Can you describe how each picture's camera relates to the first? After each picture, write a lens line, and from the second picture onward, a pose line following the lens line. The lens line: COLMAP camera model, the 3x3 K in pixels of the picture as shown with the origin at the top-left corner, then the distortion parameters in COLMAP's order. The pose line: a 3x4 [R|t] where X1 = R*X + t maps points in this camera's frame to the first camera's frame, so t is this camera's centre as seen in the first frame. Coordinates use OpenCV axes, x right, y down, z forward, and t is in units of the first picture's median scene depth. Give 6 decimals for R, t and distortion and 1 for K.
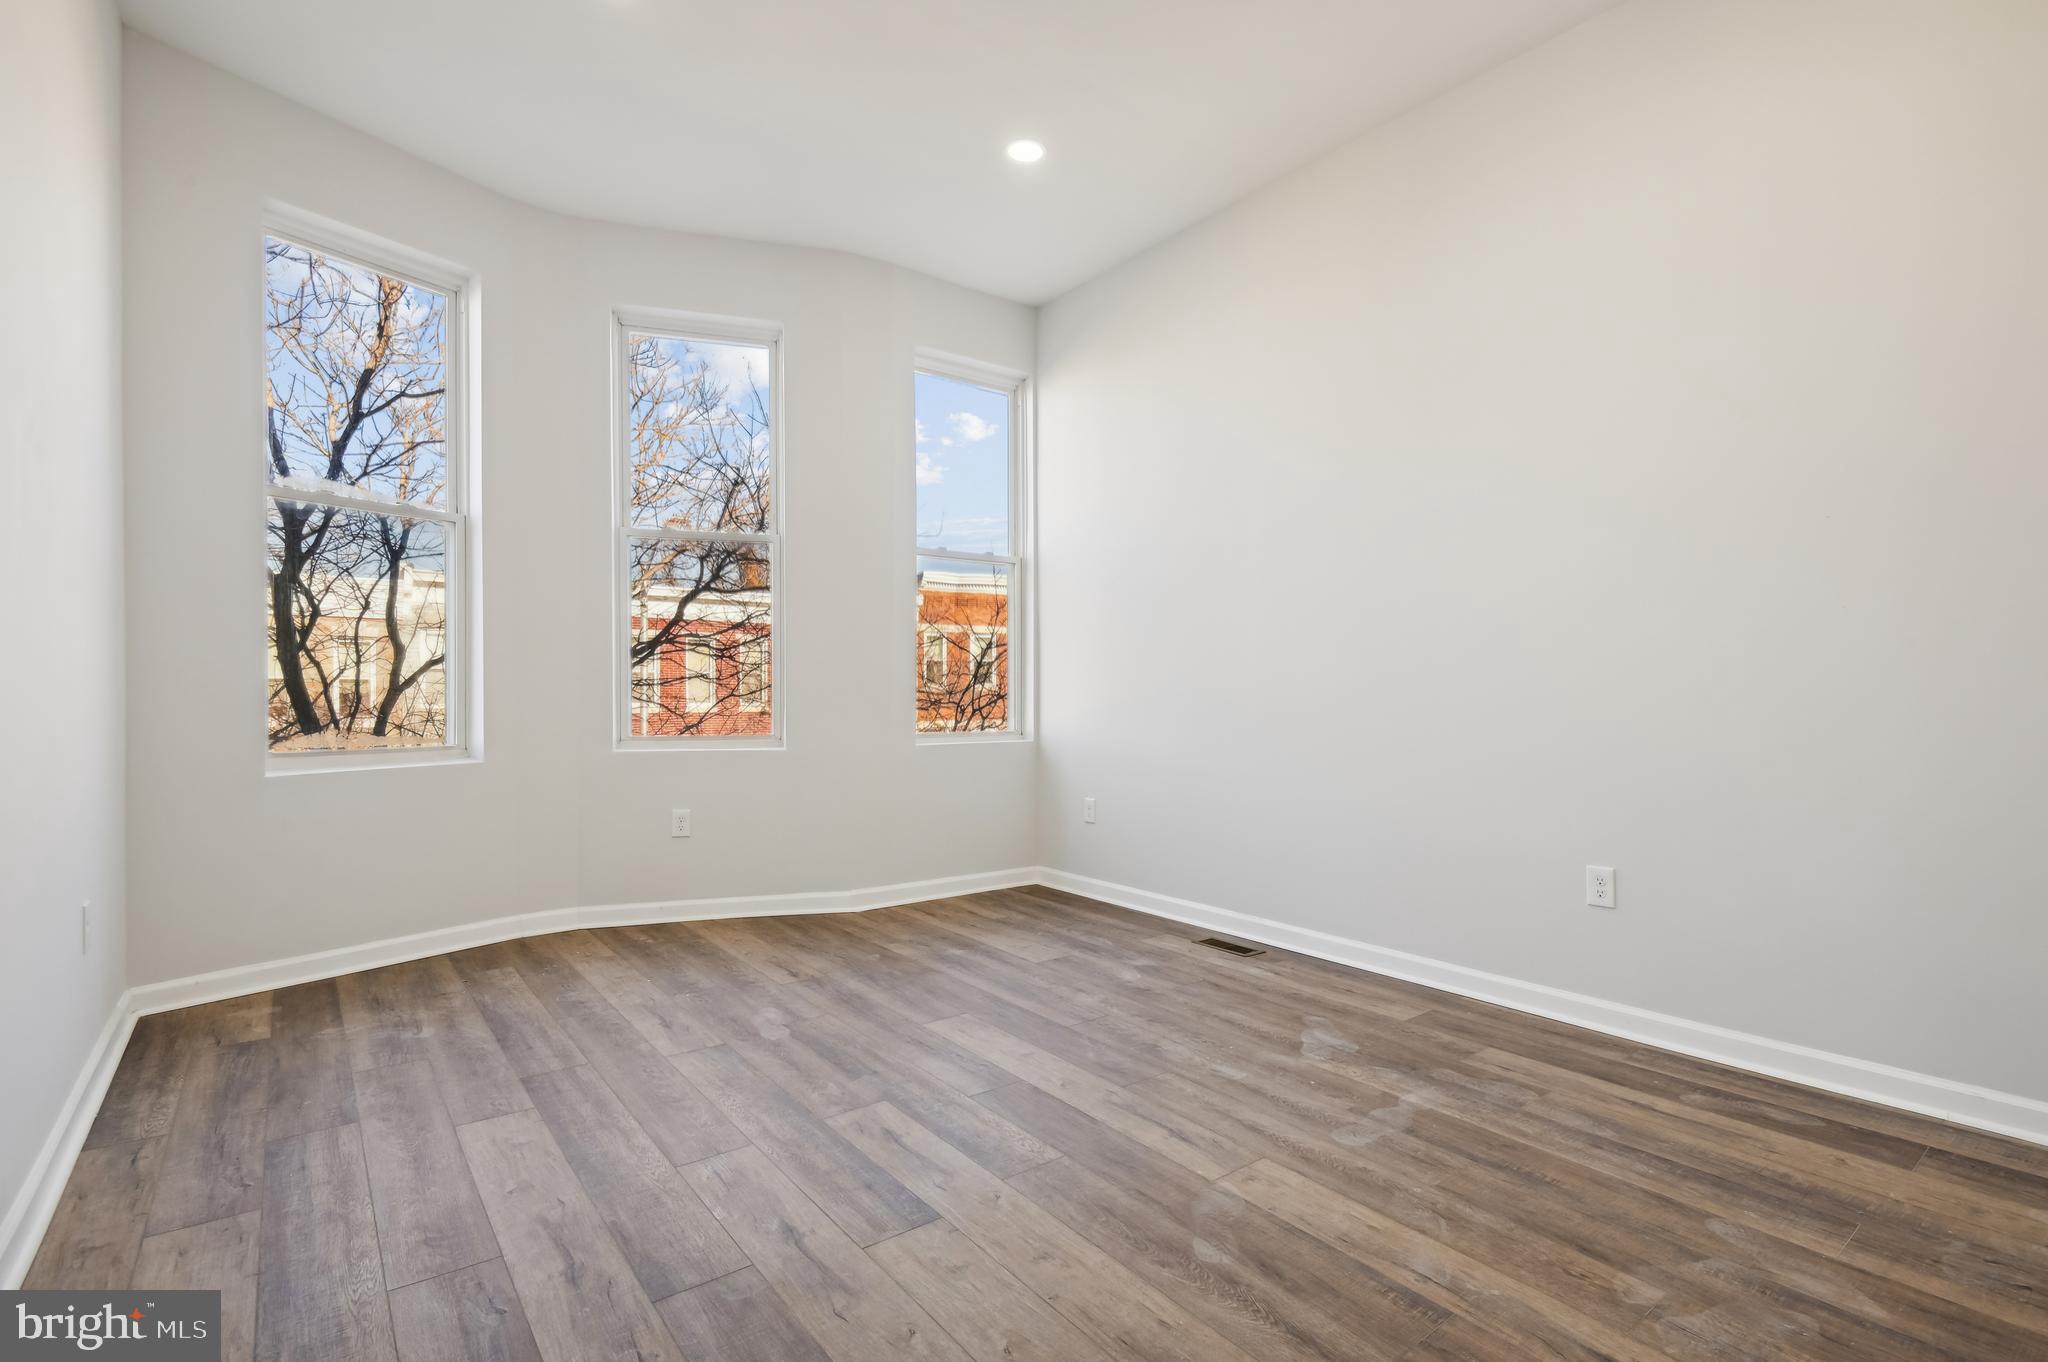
lens RADIAL K [[940.4, 0, 1023.3], [0, 940.4, 687.7], [0, 0, 1]] dist [0.031158, -0.024772]
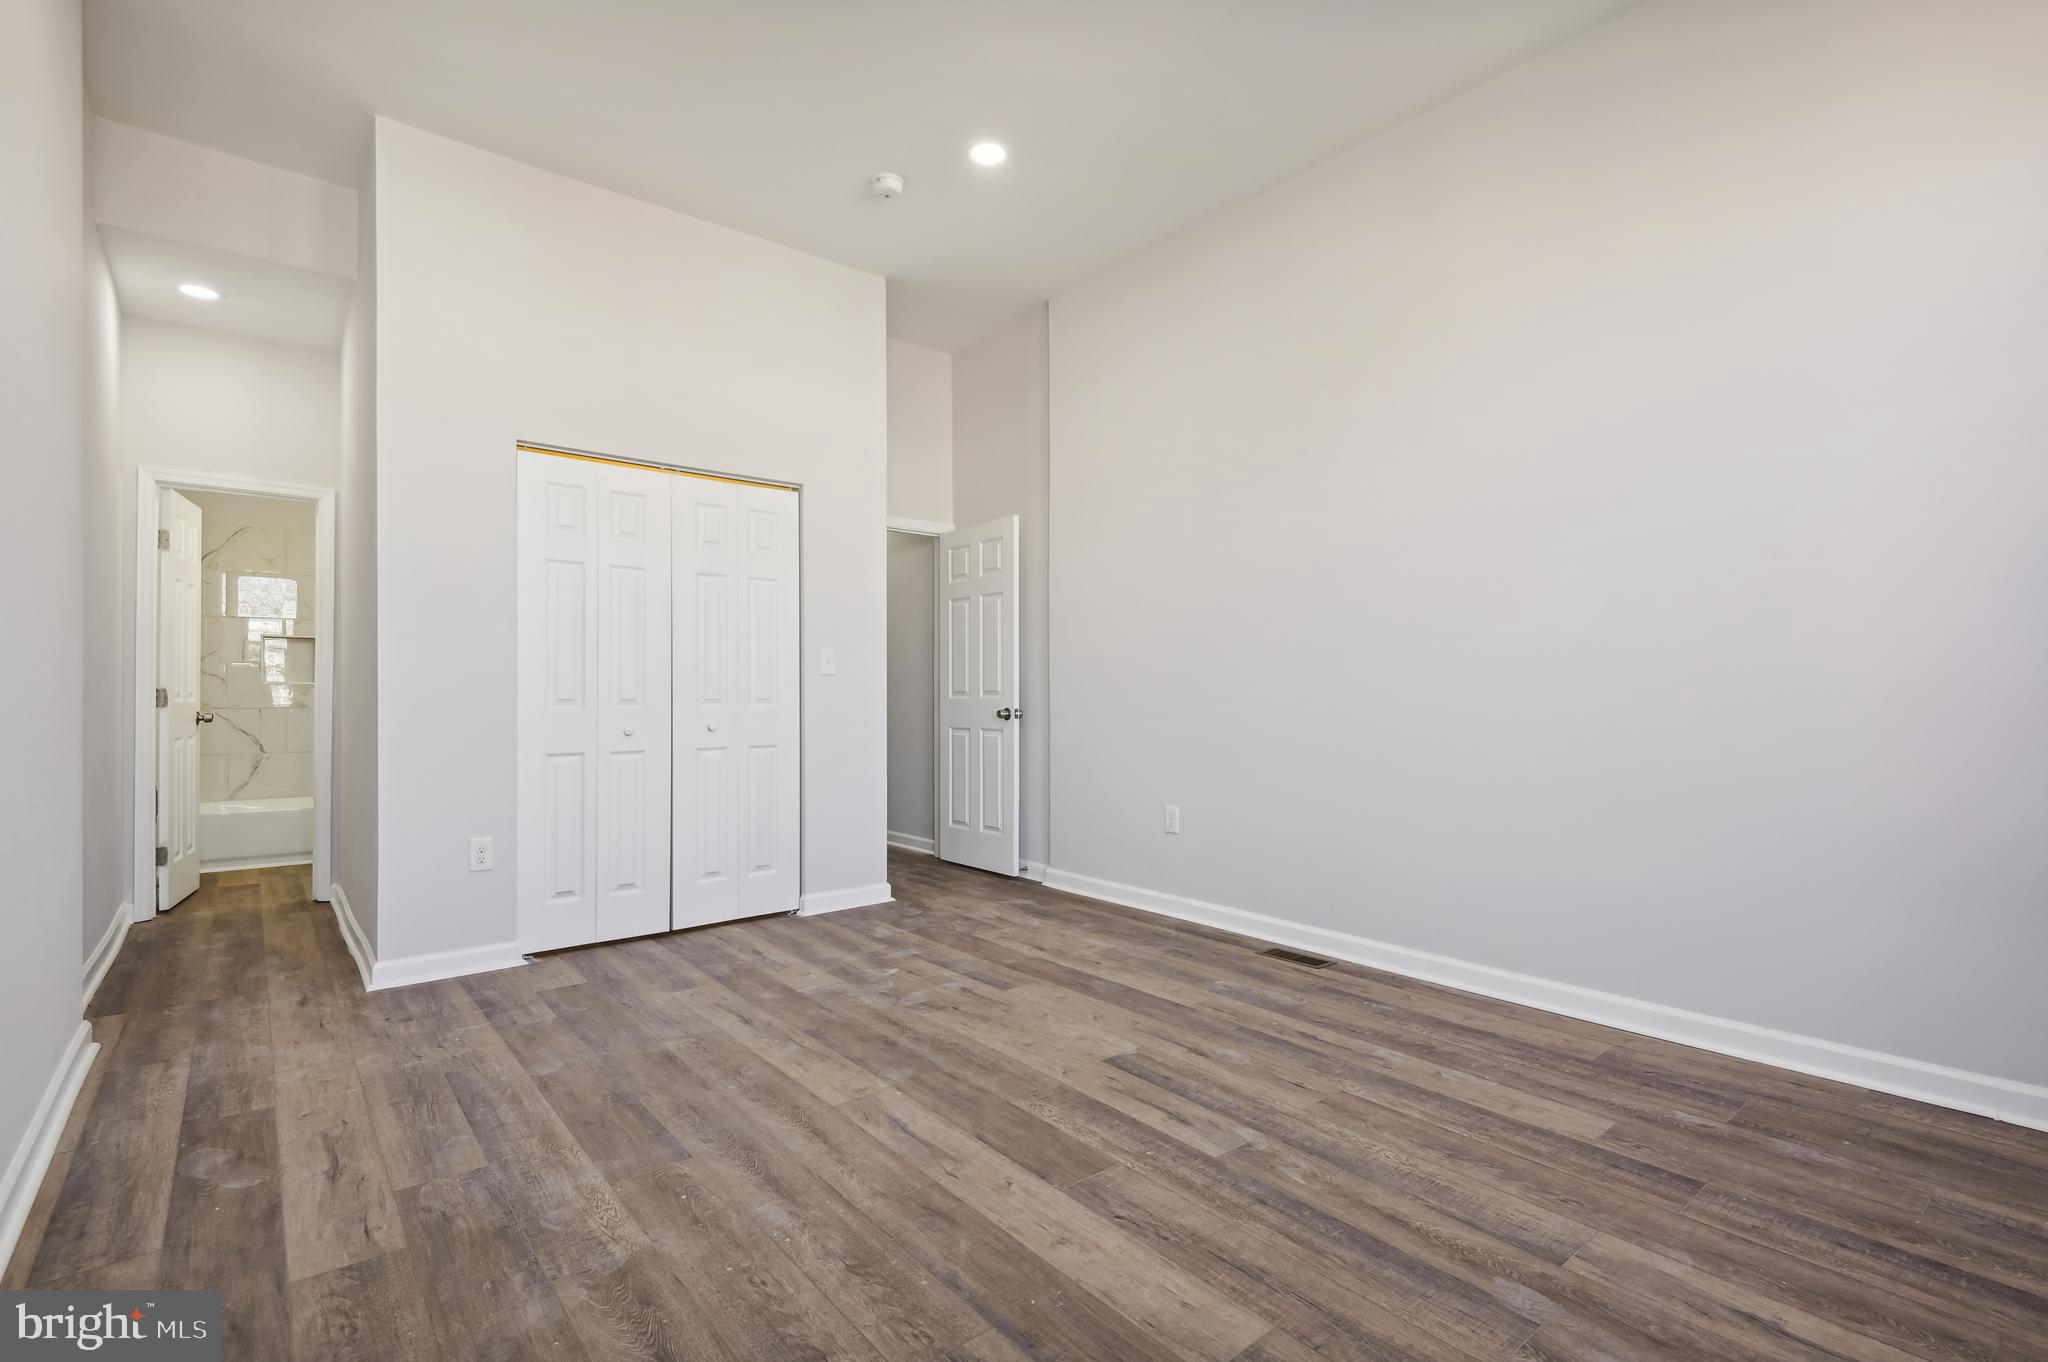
lens RADIAL K [[940.4, 0, 1023.3], [0, 940.4, 687.7], [0, 0, 1]] dist [0.031158, -0.024772]
pose [[-0.999569, 0.000284, -0.029354, 0.056626], [0.000627, 0.999932, -0.011685, 0.014336], [0.029348, -0.011698, -0.999501, 1.915430]]
